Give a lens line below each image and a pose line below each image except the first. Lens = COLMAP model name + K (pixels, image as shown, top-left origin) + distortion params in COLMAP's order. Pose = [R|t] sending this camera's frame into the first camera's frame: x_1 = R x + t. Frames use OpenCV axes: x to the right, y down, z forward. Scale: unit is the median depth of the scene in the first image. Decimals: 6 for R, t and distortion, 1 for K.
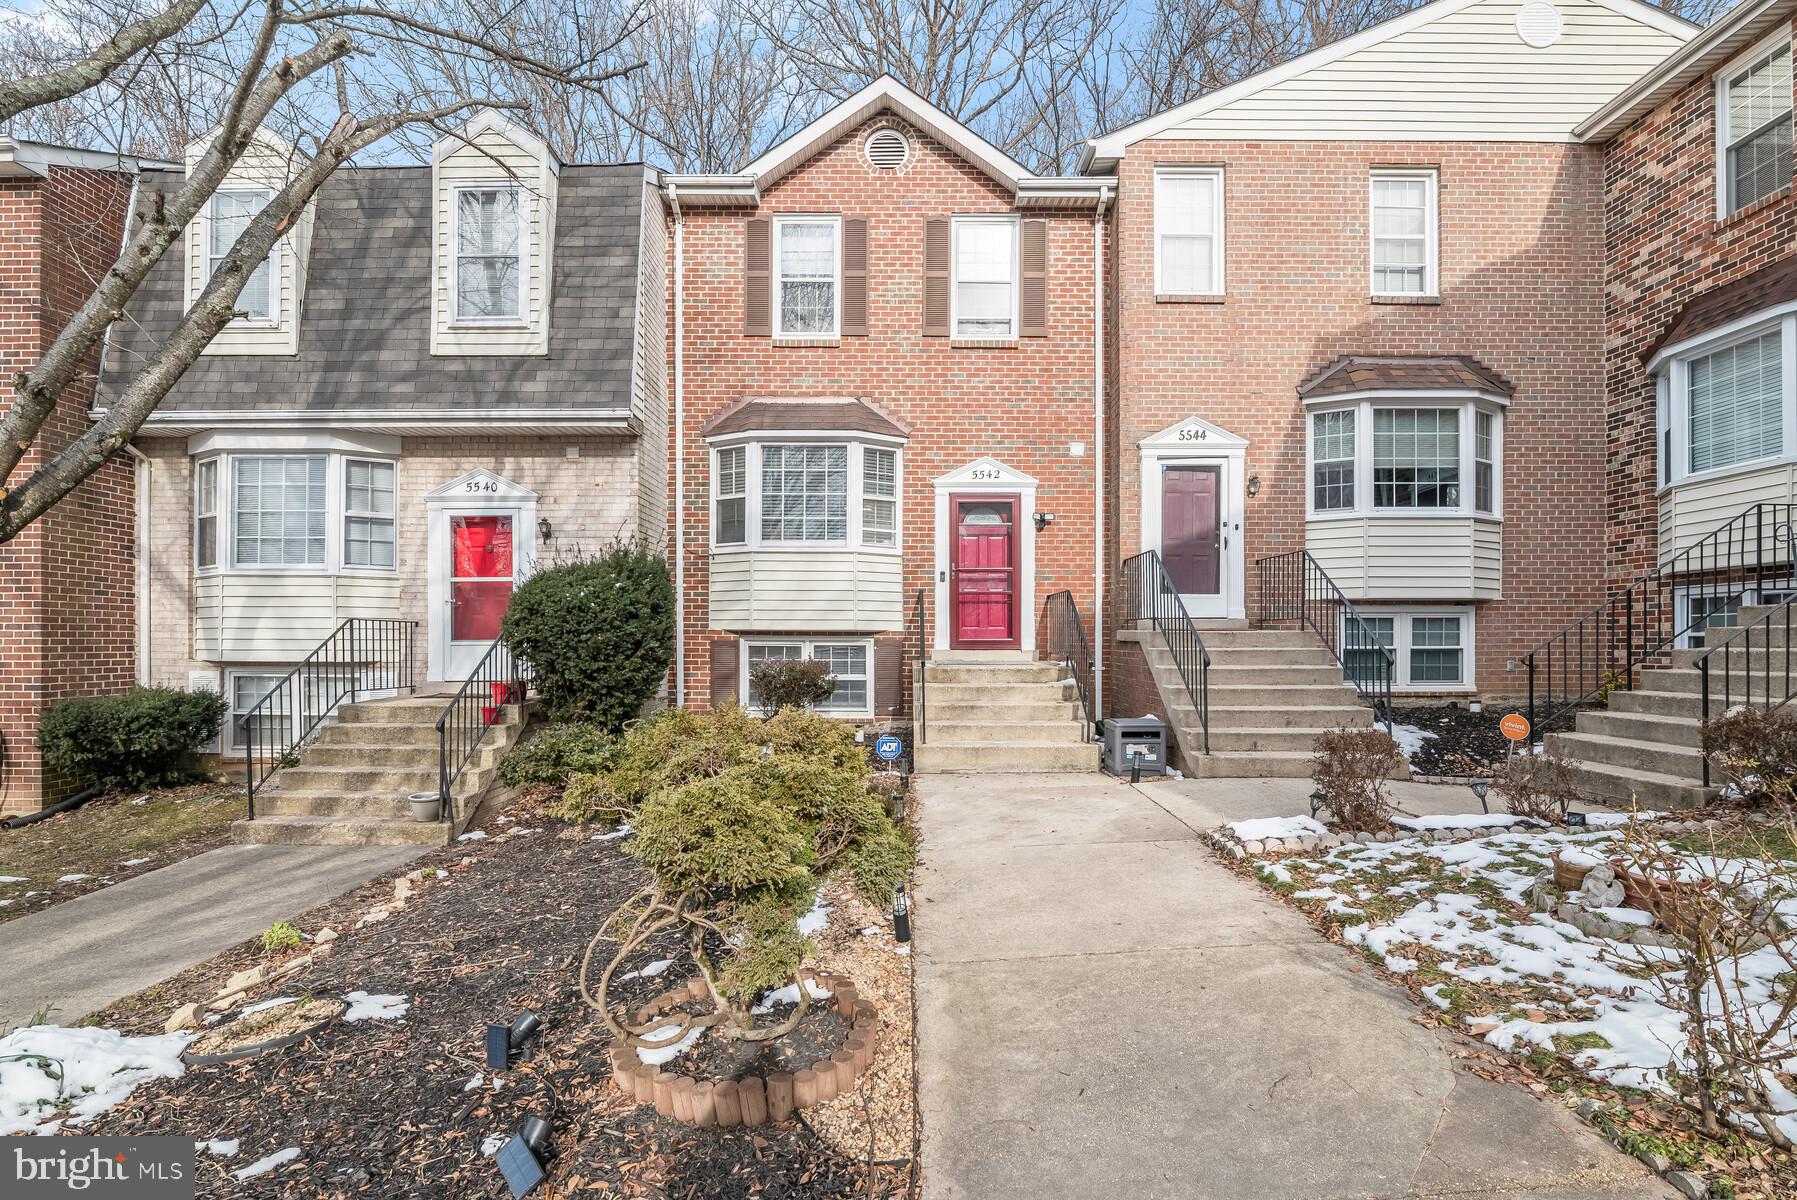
lens RADIAL K [[885.6, 0, 901.9], [0, 885.6, 641.0], [0, 0, 1]] dist [-0.012893, -0.000403]
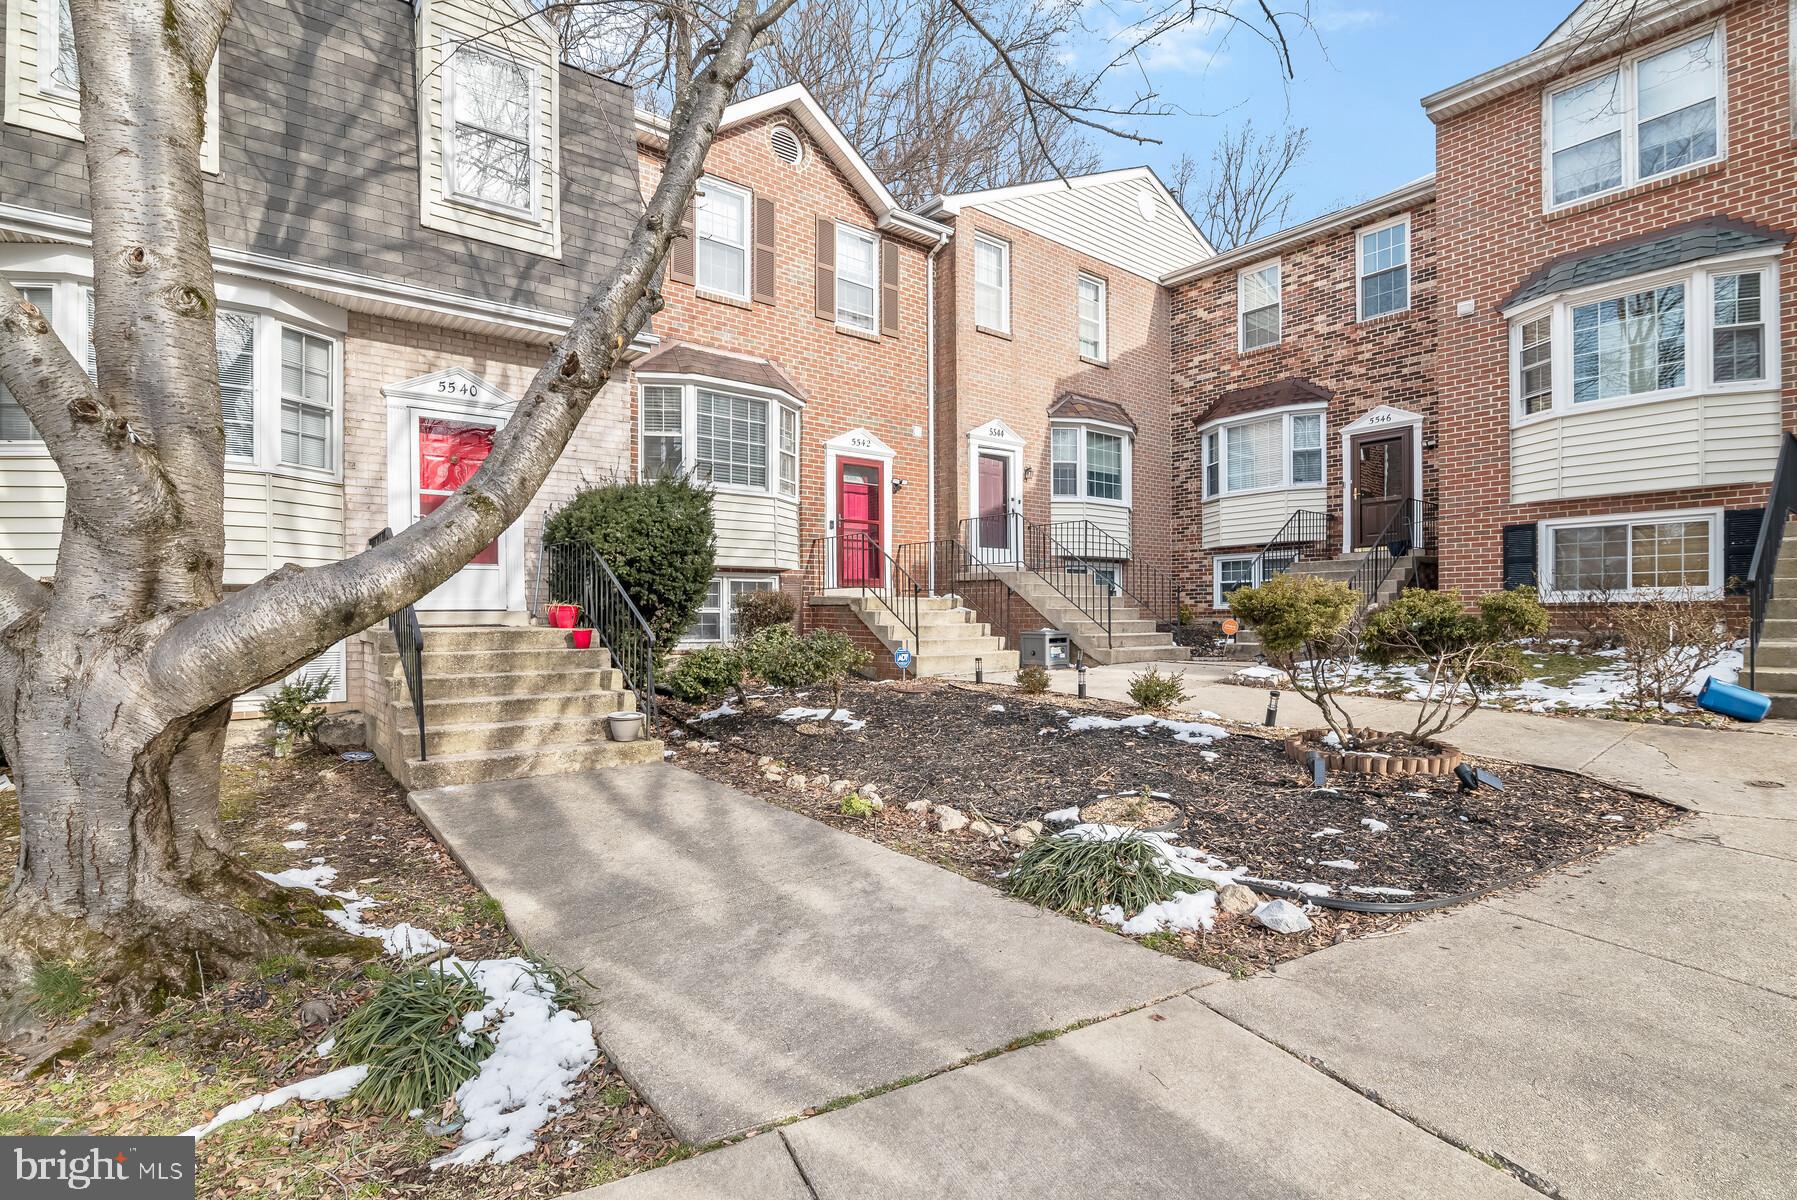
lens RADIAL K [[834.4, 0, 892.0], [0, 834.4, 615.3], [0, 0, 1]] dist [-0.015274, 0.000244]
pose [[0.786303, -0.005618, 0.617816, -0.597316], [0.003717, 0.999984, 0.004362, 0.044562], [-0.617830, -0.001133, 0.786311, 0.079789]]
